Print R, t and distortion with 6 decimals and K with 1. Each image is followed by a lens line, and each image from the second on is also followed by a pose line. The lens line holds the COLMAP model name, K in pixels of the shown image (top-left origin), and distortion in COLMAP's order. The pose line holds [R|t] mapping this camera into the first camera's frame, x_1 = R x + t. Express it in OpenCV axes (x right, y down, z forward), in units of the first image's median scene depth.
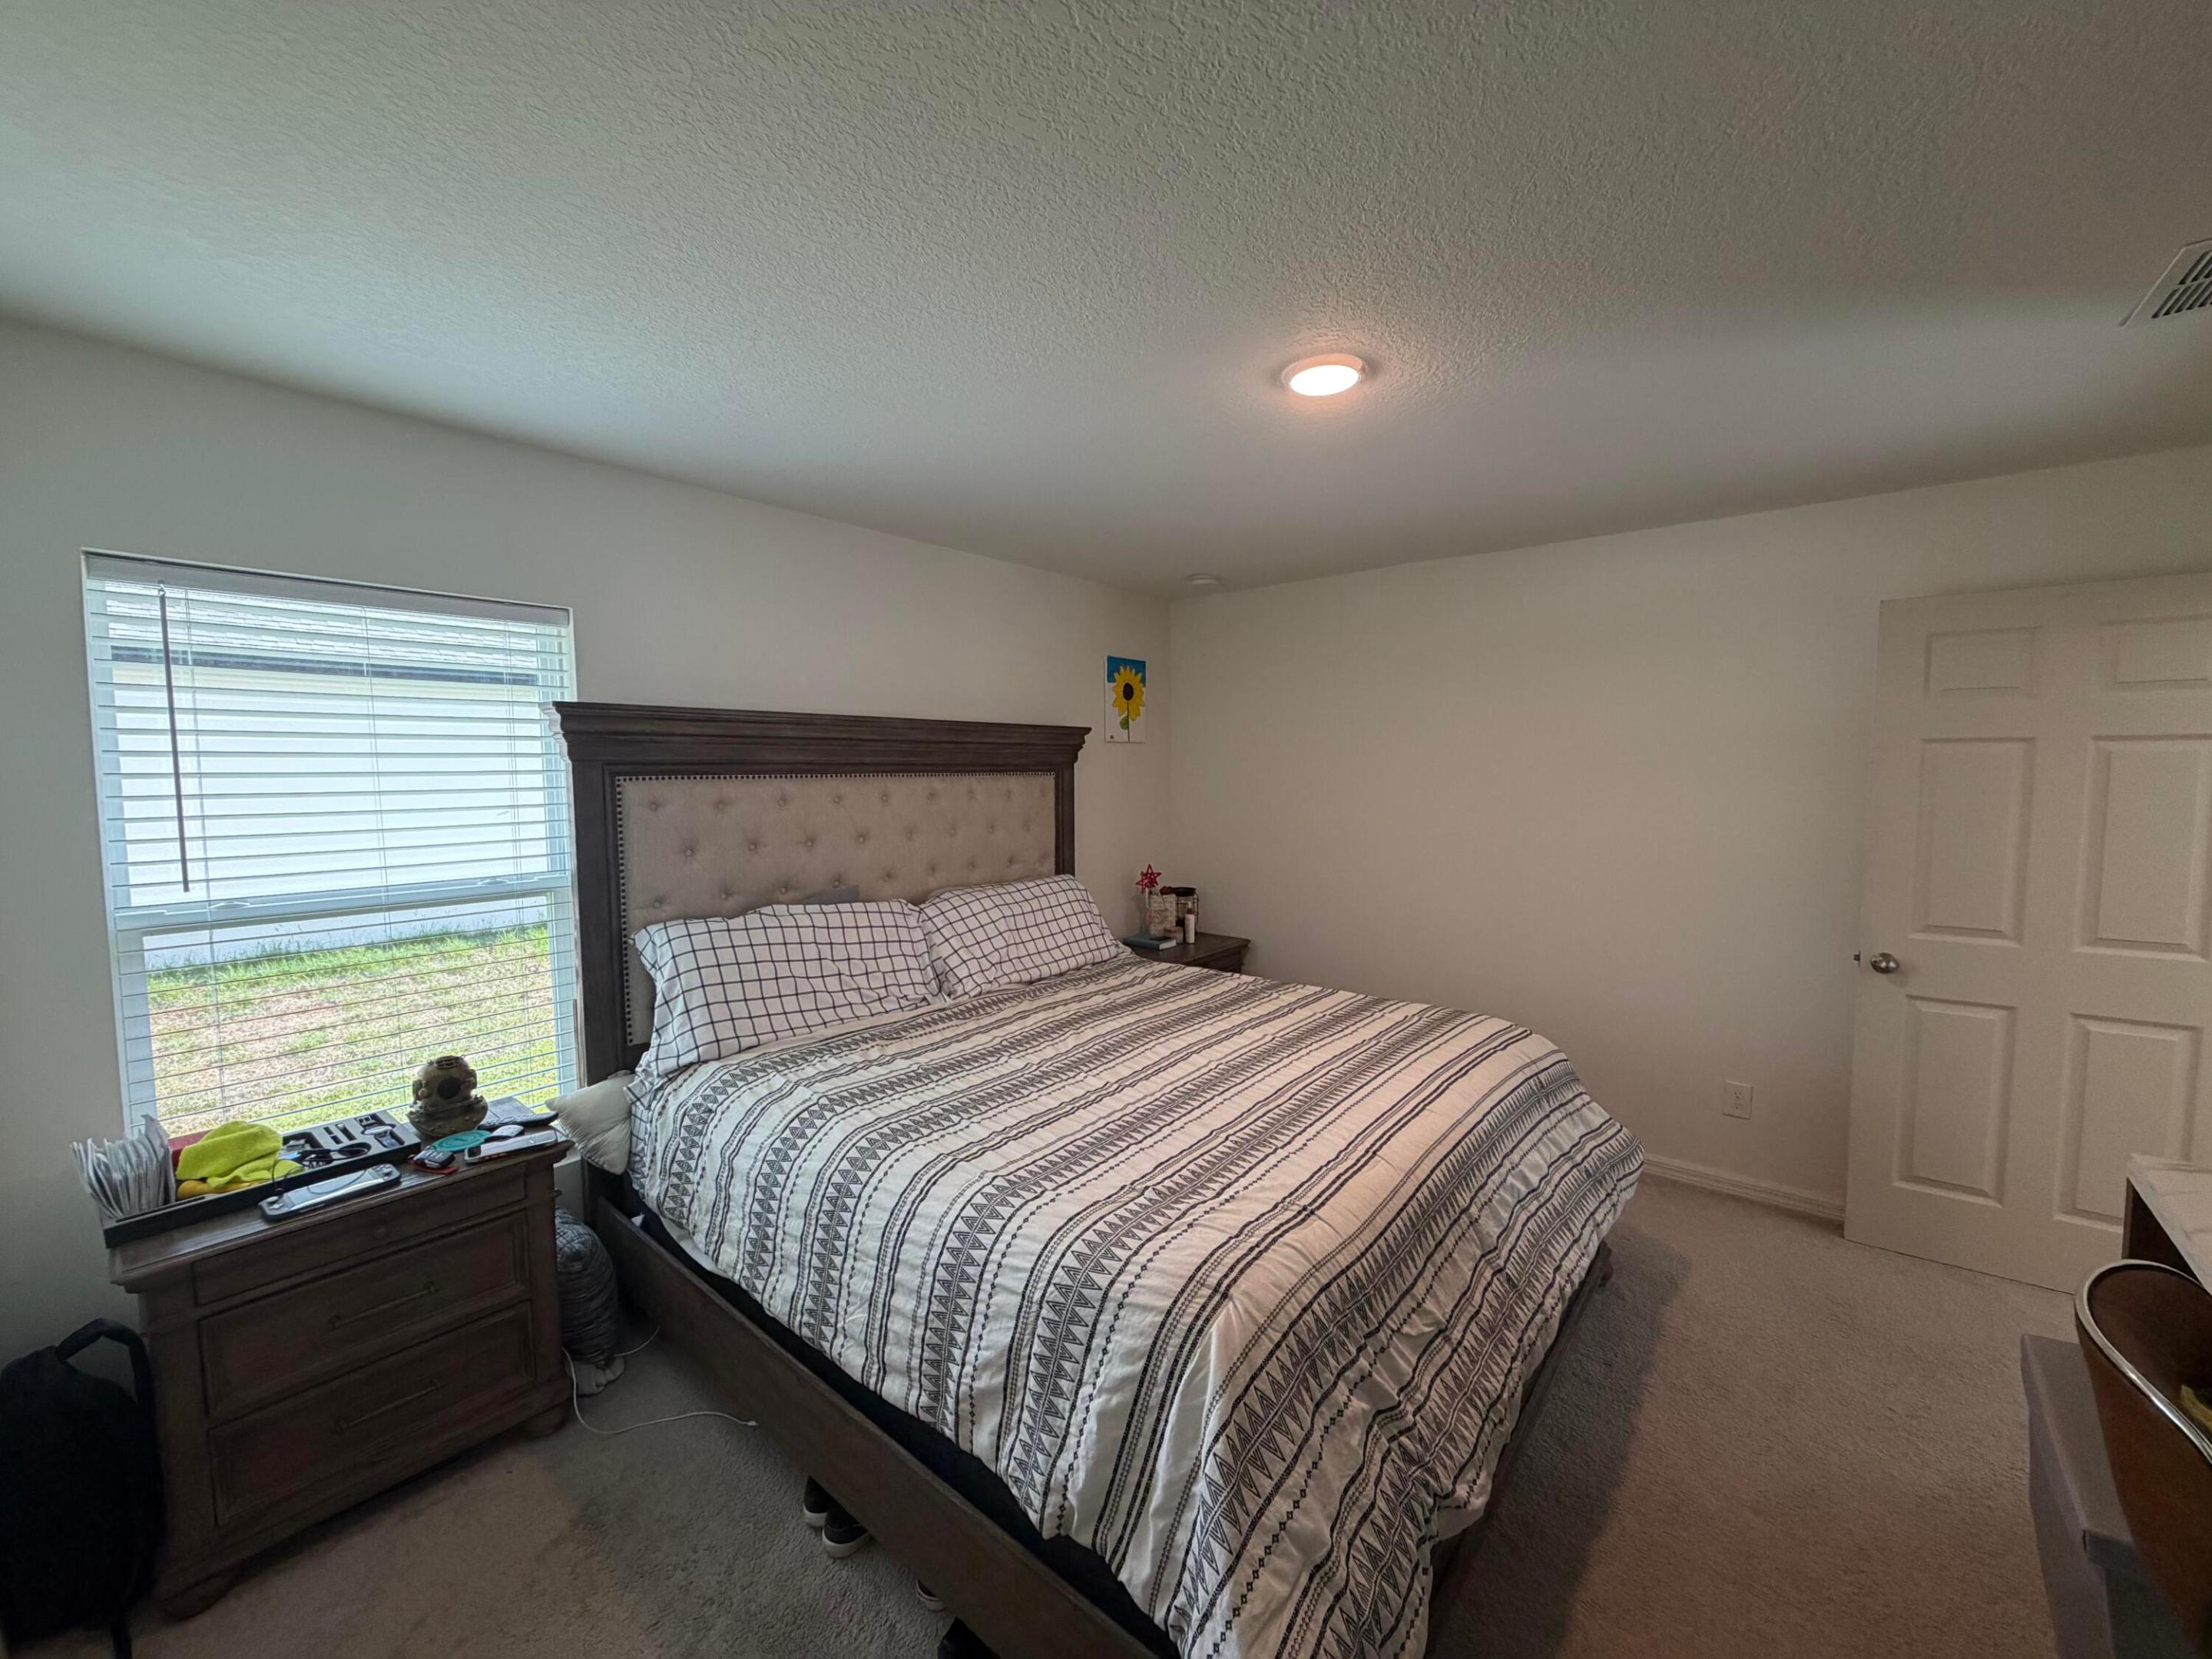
lens RADIAL K [[876.0, 0, 1106.8], [0, 876.0, 826.6], [0, 0, 1]] dist [-0.000441, -0.000086]
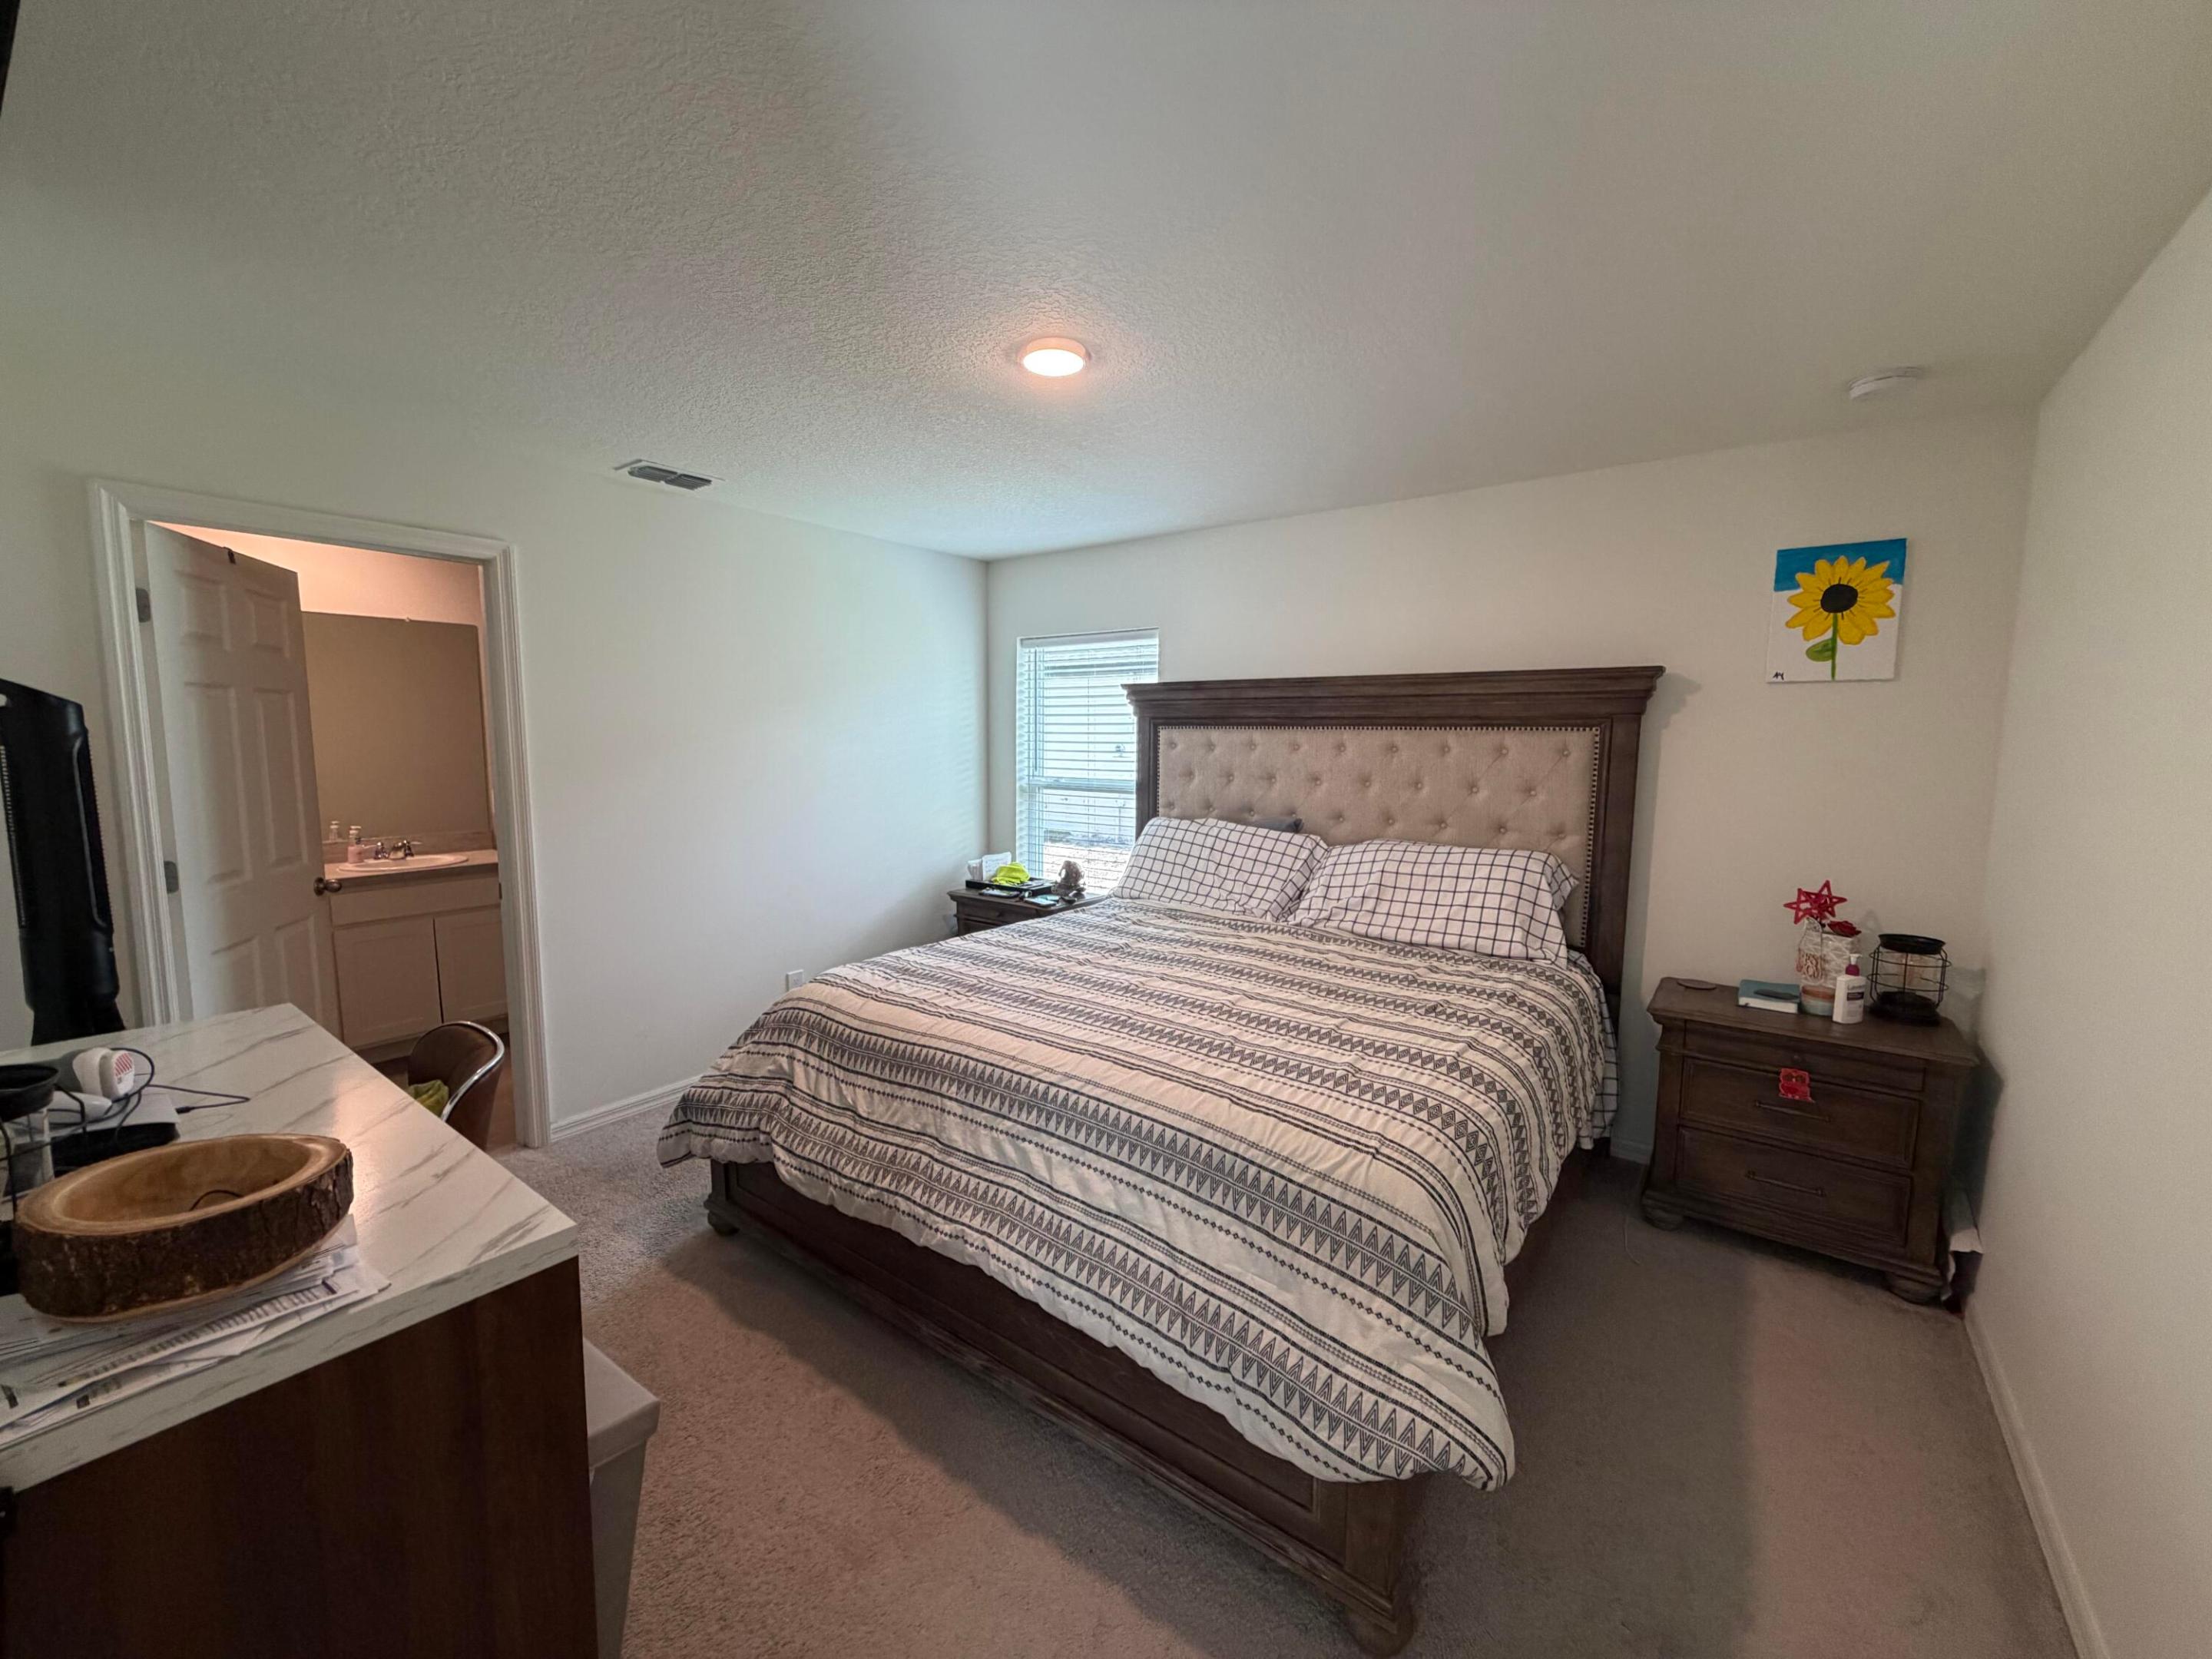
lens RADIAL K [[876.0, 0, 1108.1], [0, 876.0, 829.5], [0, 0, 1]] dist [-0.000441, -0.000086]
pose [[0.054711, 0.117637, -0.991548, 0.900233], [-0.073618, 0.990808, 0.113487, -0.035947], [0.995785, 0.066787, 0.062869, 0.658966]]
